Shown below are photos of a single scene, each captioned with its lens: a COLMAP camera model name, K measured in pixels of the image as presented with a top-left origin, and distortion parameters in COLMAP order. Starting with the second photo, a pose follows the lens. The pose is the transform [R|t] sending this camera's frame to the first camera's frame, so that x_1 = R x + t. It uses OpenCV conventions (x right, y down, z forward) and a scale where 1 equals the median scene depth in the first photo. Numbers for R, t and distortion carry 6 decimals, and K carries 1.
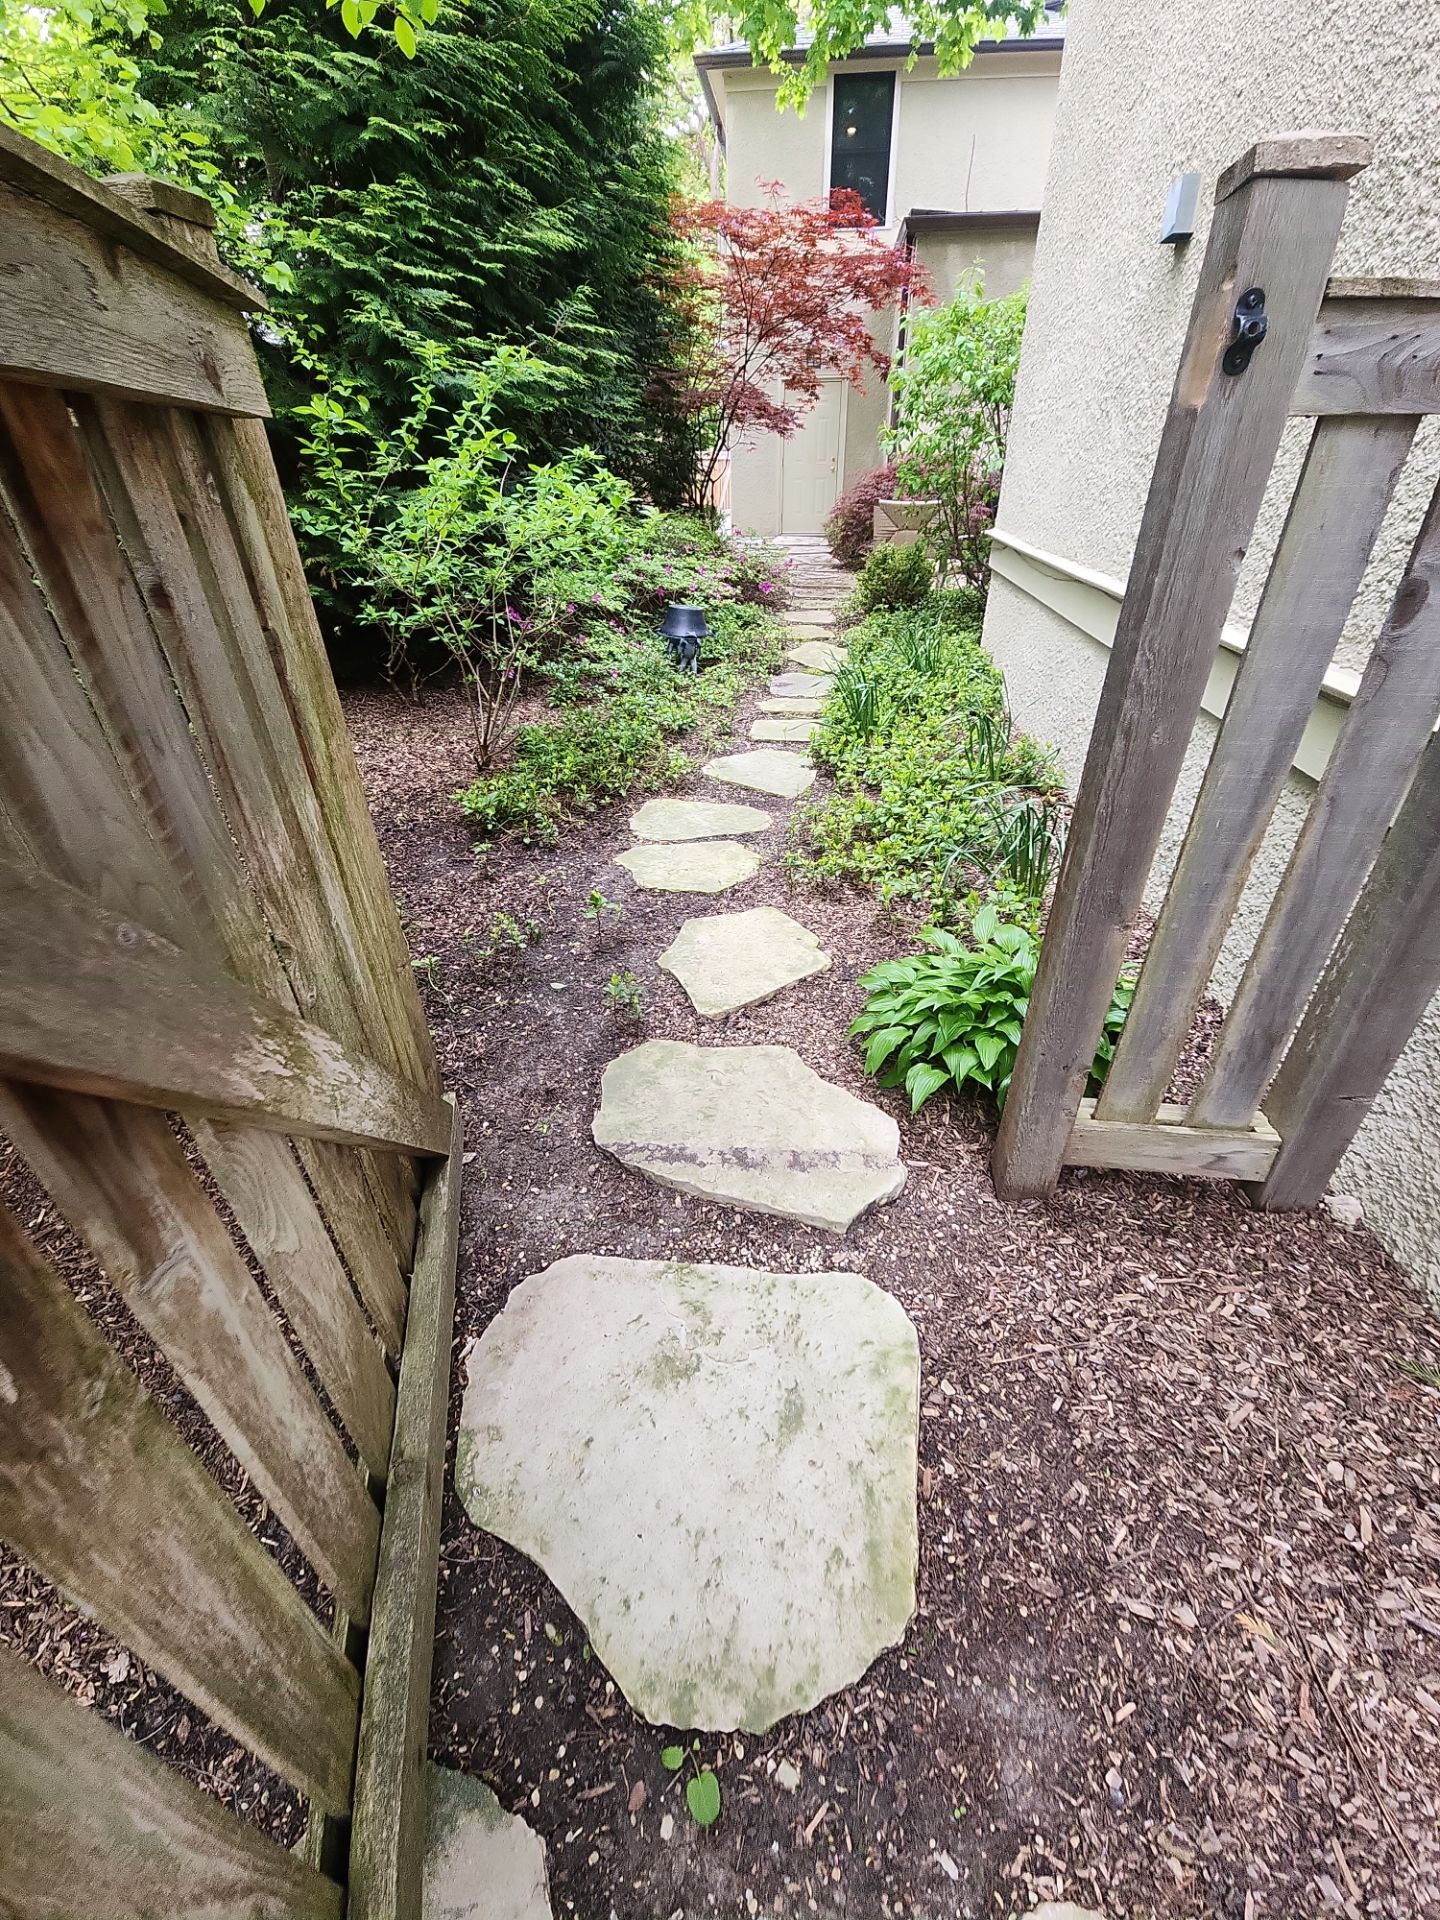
lens RADIAL K [[772.9, 0, 730.2], [0, 772.9, 948.1], [0, 0, 1]] dist [0.012361, -0.009347]
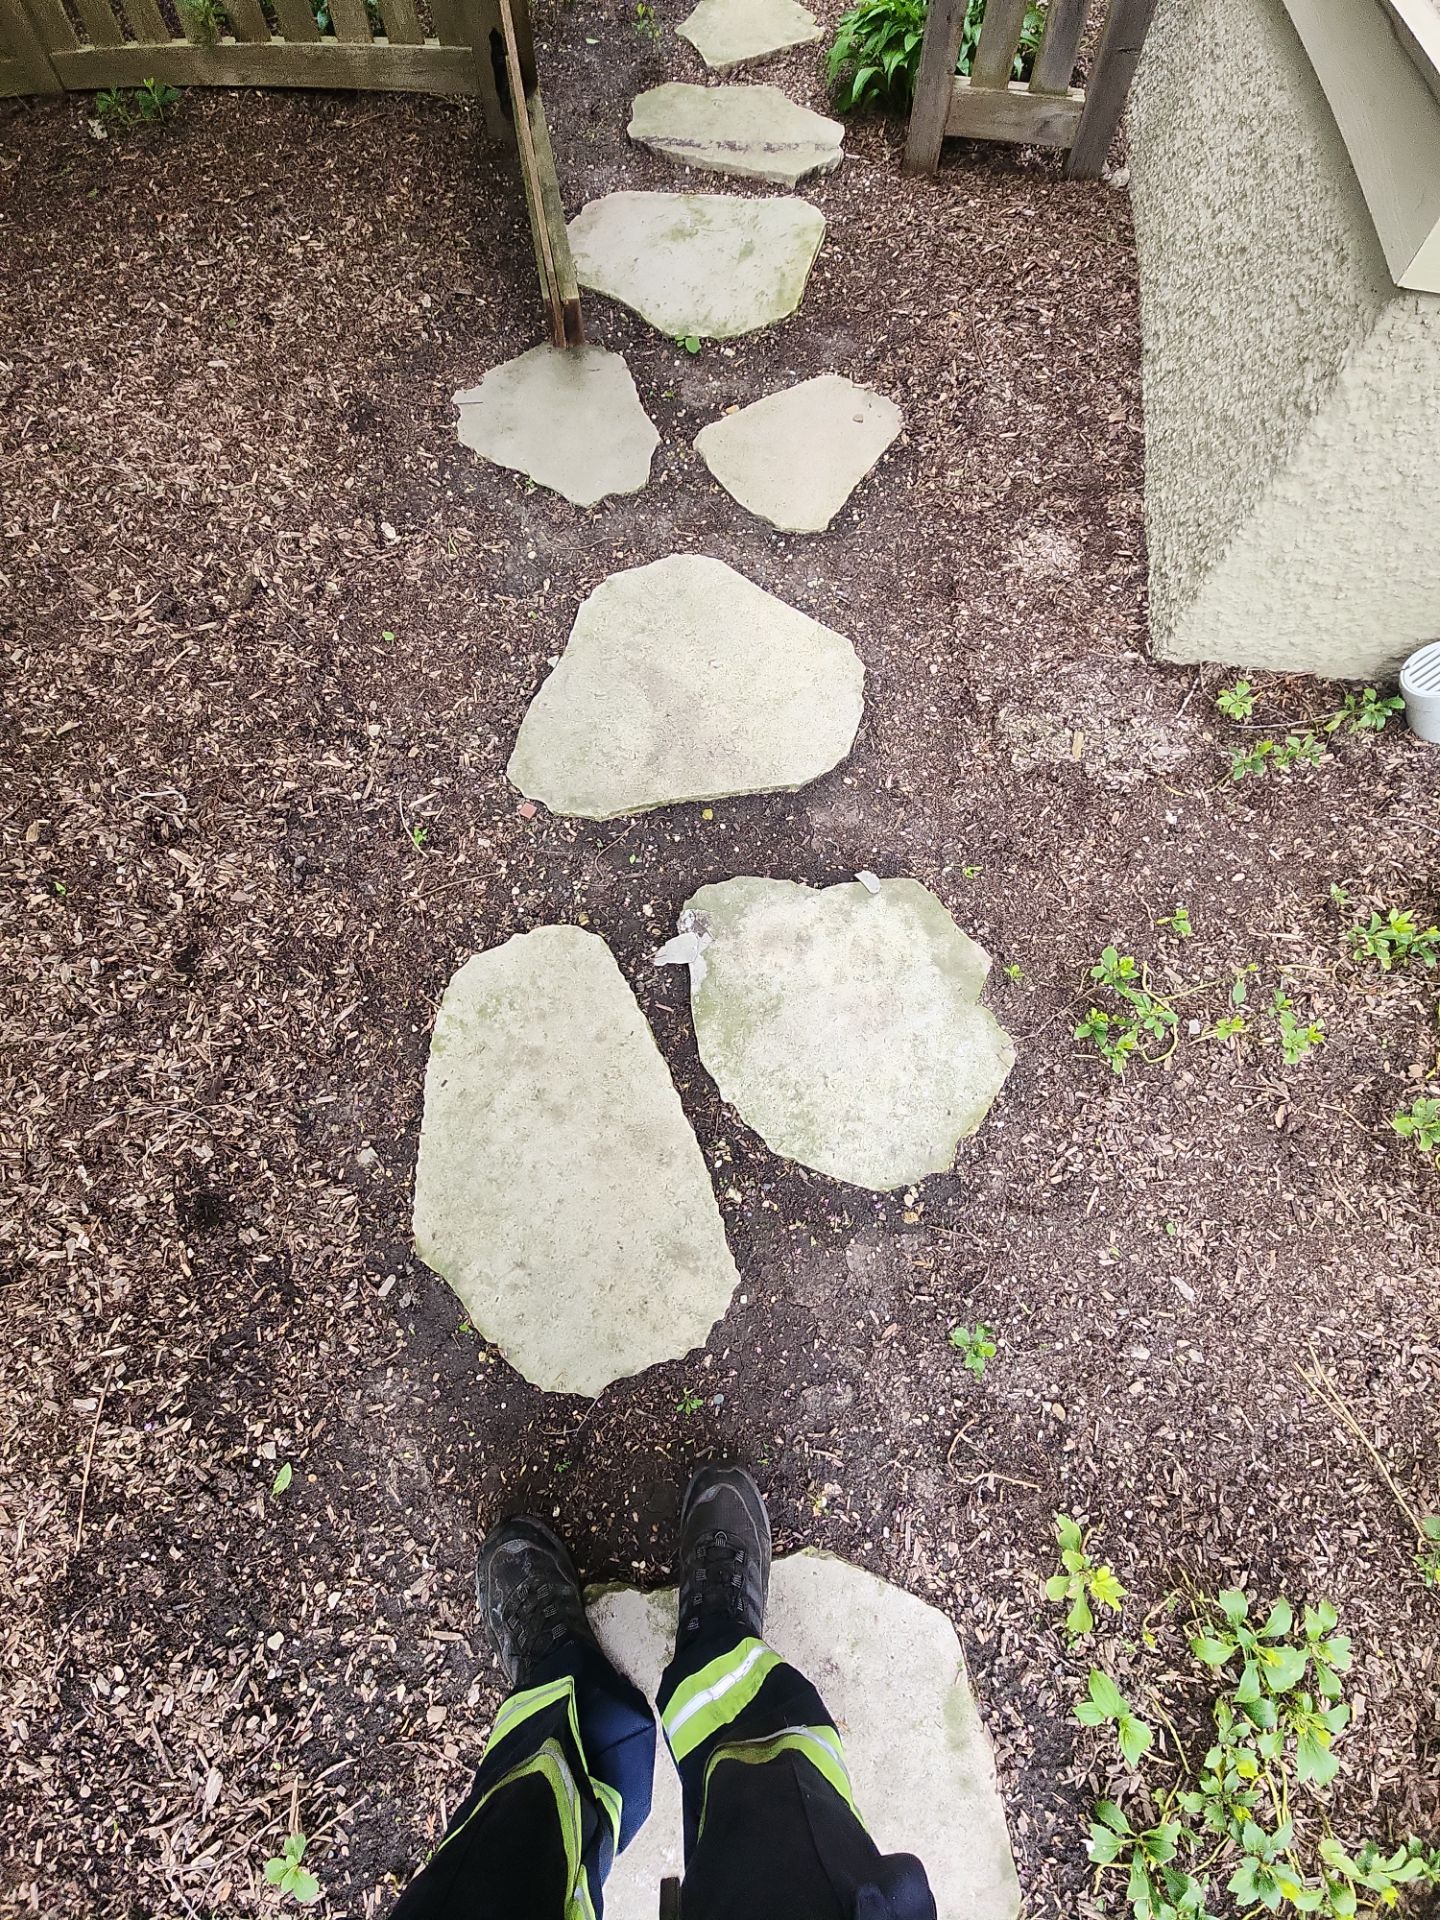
lens RADIAL K [[772.9, 0, 730.2], [0, 772.9, 948.1], [0, 0, 1]] dist [0.012361, -0.009347]
pose [[0.998435, 0.055185, -0.009101, 0.098633], [-0.039279, 0.807683, 0.588307, 0.574844], [0.039816, -0.587029, 0.808586, -0.963152]]
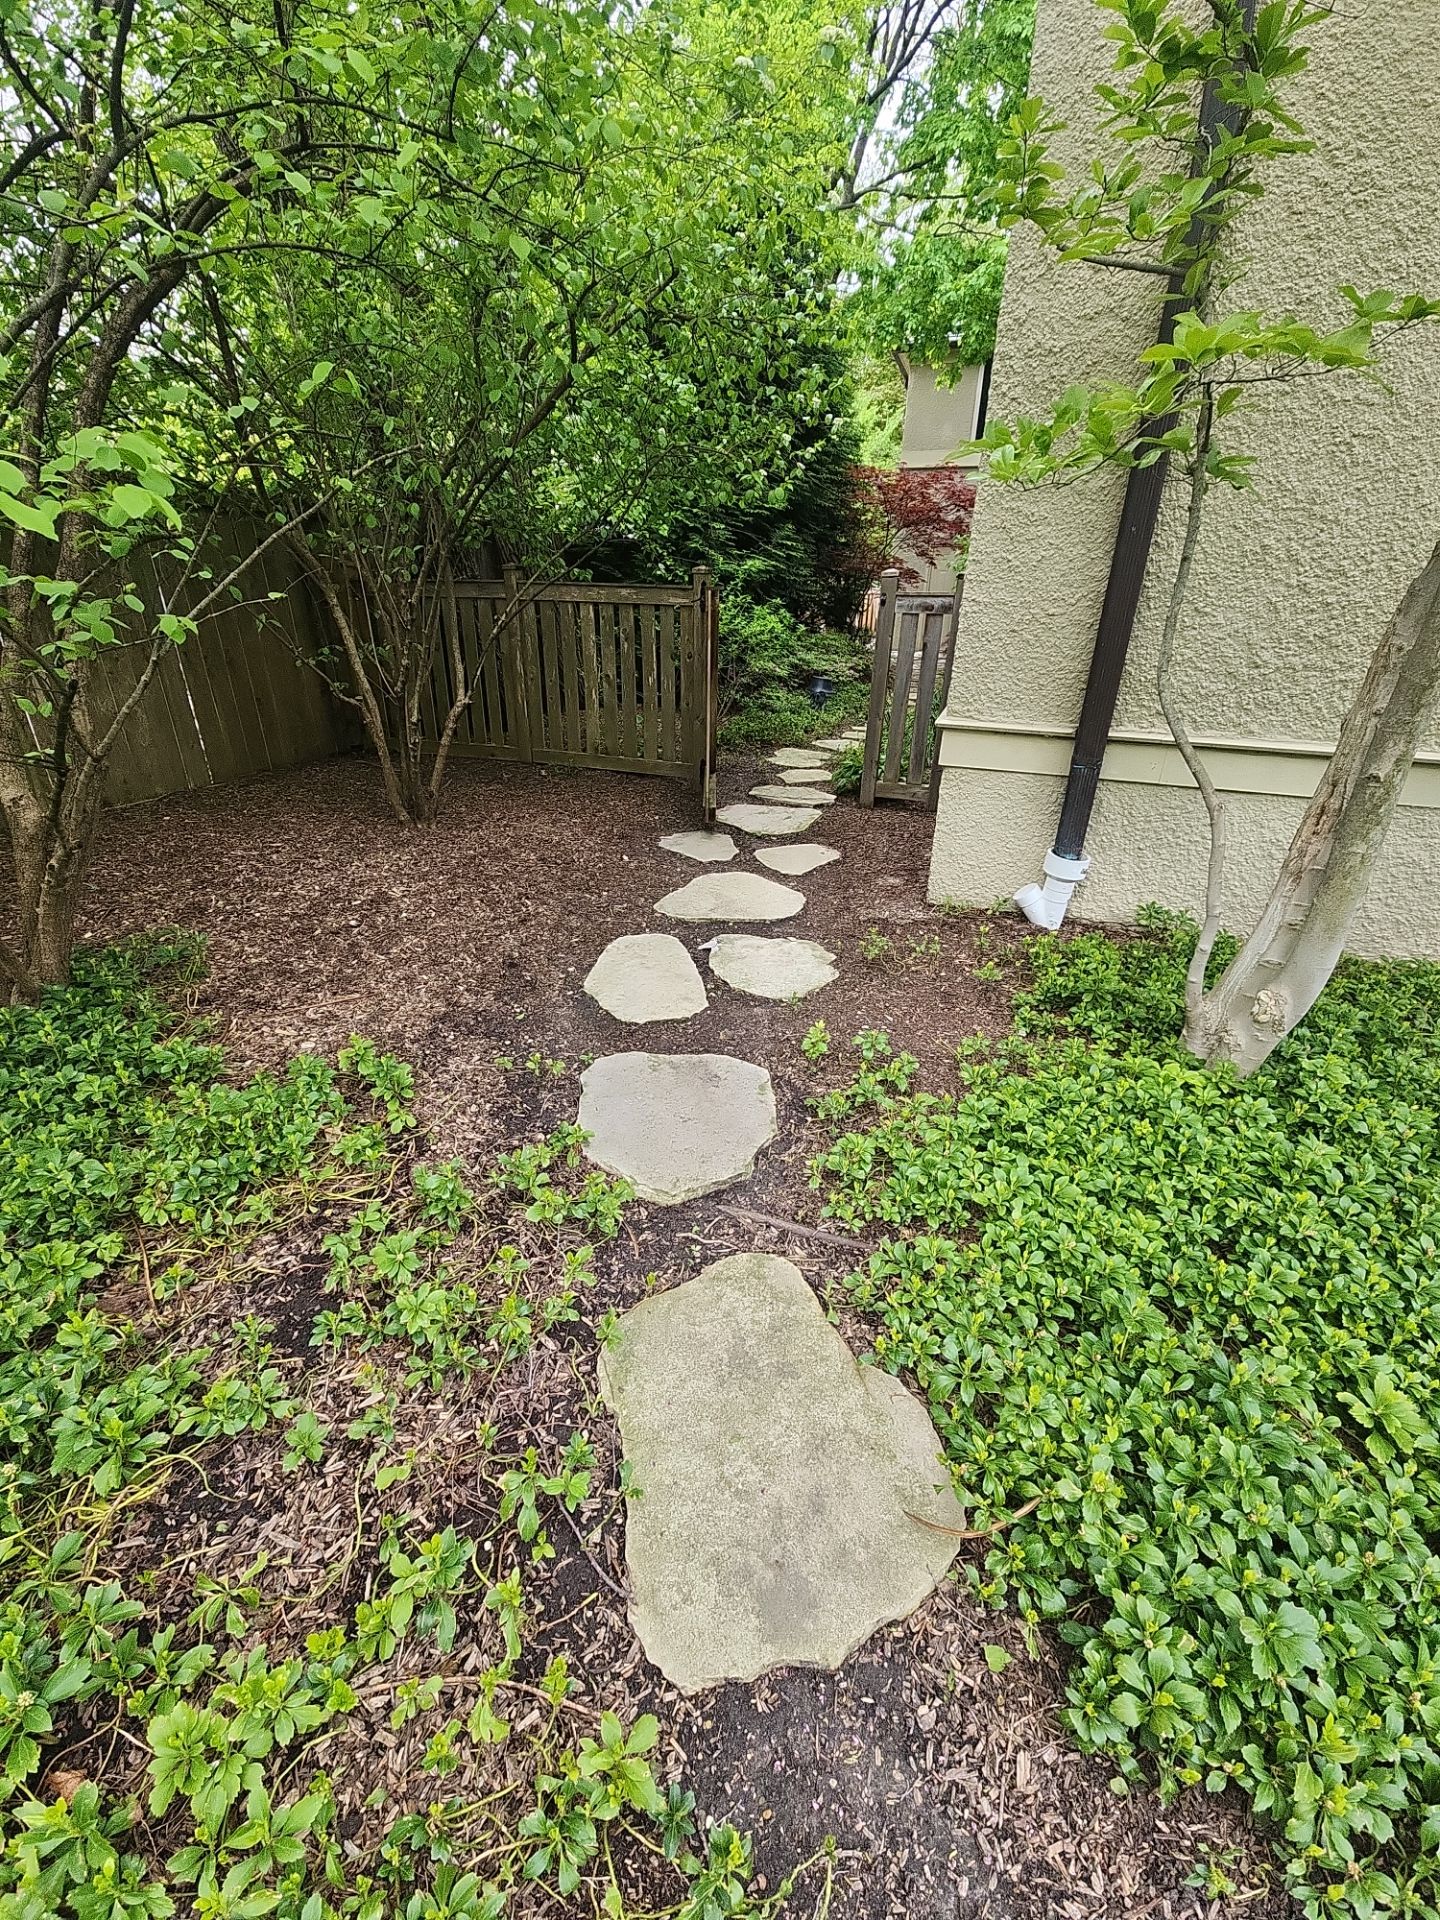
lens RADIAL K [[772.9, 0, 730.2], [0, 772.9, 948.1], [0, 0, 1]] dist [0.012361, -0.009347]
pose [[0.974849, 0.119935, -0.187845, 0.447946], [-0.142213, 0.983710, -0.109953, 1.244805], [0.171598, 0.133901, 0.976025, -2.173791]]
